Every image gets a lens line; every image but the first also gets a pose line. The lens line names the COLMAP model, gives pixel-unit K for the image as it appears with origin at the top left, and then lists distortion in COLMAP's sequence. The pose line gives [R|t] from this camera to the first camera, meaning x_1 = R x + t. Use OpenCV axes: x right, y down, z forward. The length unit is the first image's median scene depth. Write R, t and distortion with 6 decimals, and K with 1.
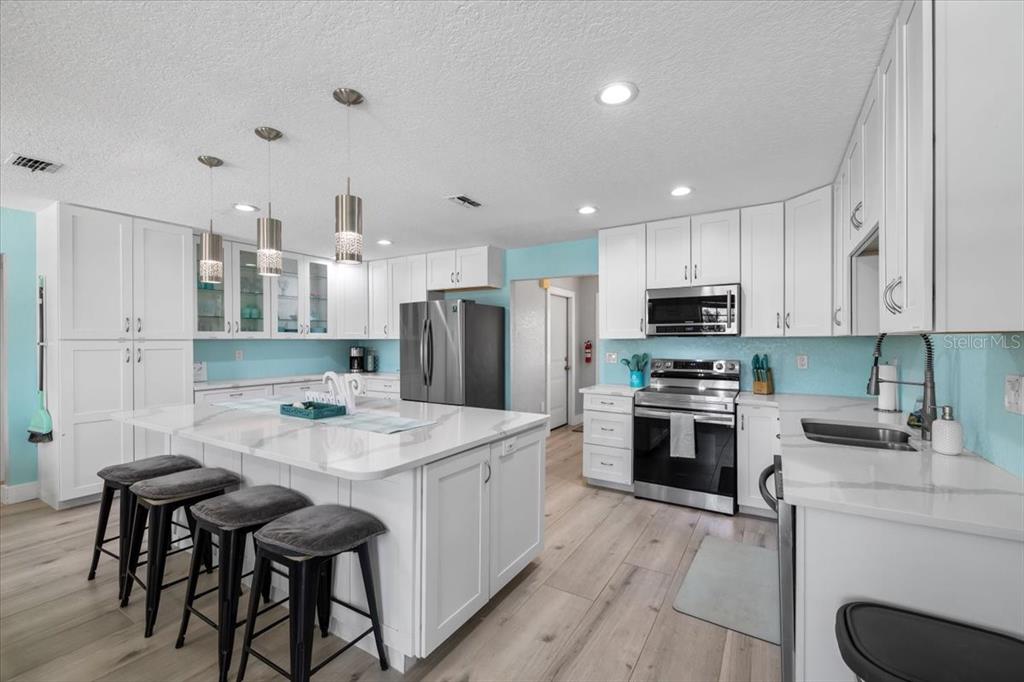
lens RADIAL K [[430.4, 0, 505.0], [0, 430.4, 340.1], [0, 0, 1]] dist [-0.001482, 0.000120]
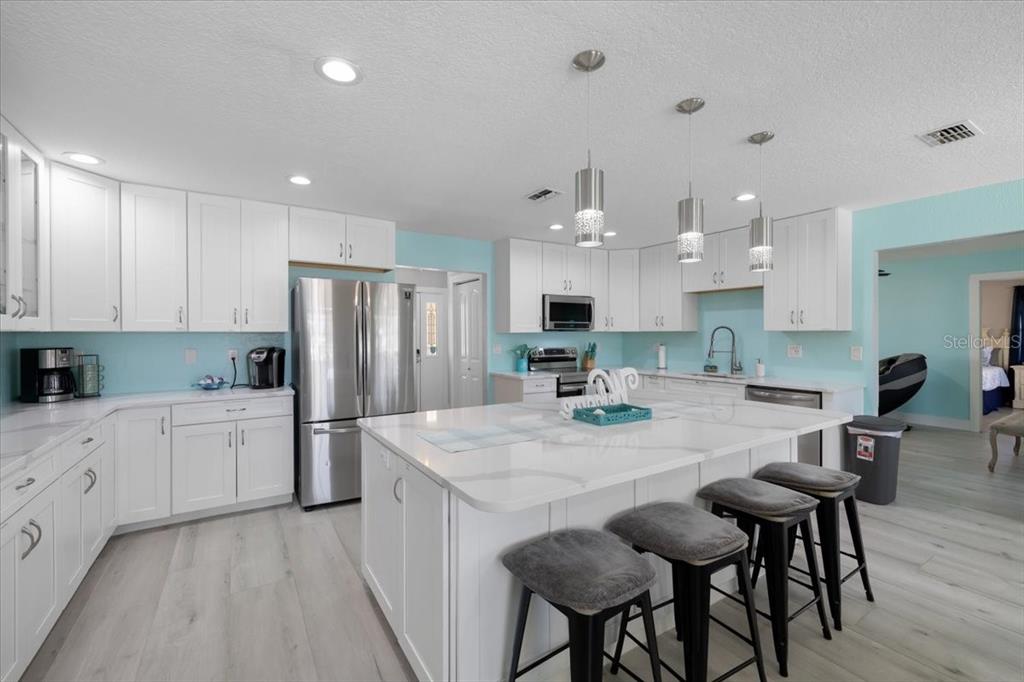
lens RADIAL K [[429.2, 0, 509.6], [0, 429.2, 332.1], [0, 0, 1]] dist [-0.001425, -0.000583]
pose [[0.425560, 0.005379, 0.904914, -0.906205], [0.000108, 0.999982, -0.005995, 0.003147], [-0.904930, 0.002649, 0.425552, 0.570845]]
